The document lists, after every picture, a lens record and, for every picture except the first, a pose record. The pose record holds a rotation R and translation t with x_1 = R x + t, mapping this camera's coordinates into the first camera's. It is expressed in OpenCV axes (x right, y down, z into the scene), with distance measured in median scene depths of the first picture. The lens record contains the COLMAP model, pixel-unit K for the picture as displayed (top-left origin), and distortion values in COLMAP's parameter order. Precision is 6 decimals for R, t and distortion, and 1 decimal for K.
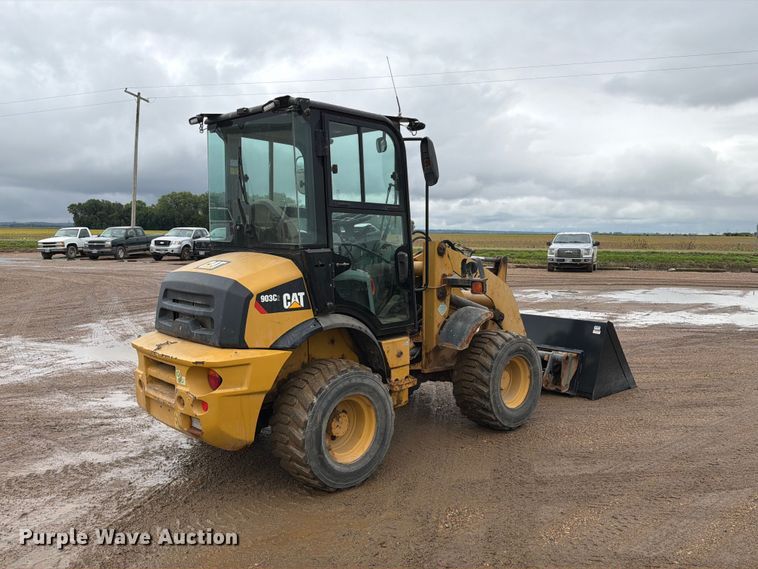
lens RADIAL K [[633.7, 0, 374.5], [0, 633.7, 288.5], [0, 0, 1]] dist [0.035117, -0.029733]
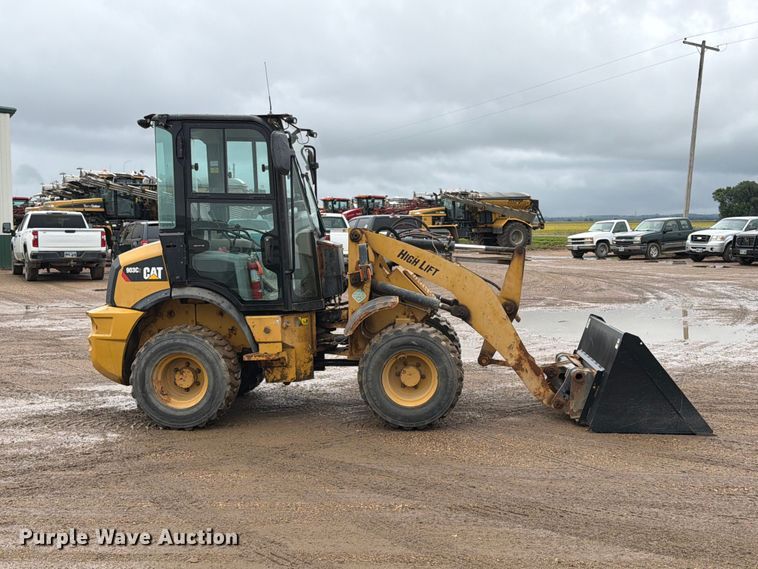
lens RADIAL K [[873.0, 0, 397.1], [0, 873.0, 283.9], [0, 0, 1]] dist [0.106958, 0.000000]
pose [[0.696102, 0.038700, -0.716899, 1.273839], [-0.055007, 0.998486, 0.000490, 0.010782], [0.715832, 0.039093, 0.697177, 0.104136]]
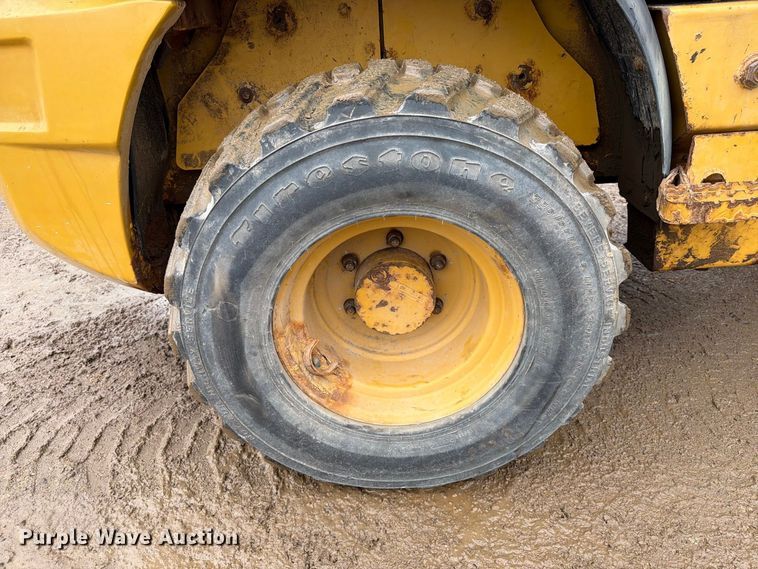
lens RADIAL K [[536.1, 0, 375.8], [0, 536.1, 288.2], [0, 0, 1]] dist [0.033508, -0.043114]
pose [[0.747249, 0.290307, -0.597780, 0.077685], [-0.019932, 0.908920, 0.416494, 0.094842], [0.664246, -0.299310, 0.684975, 0.740524]]
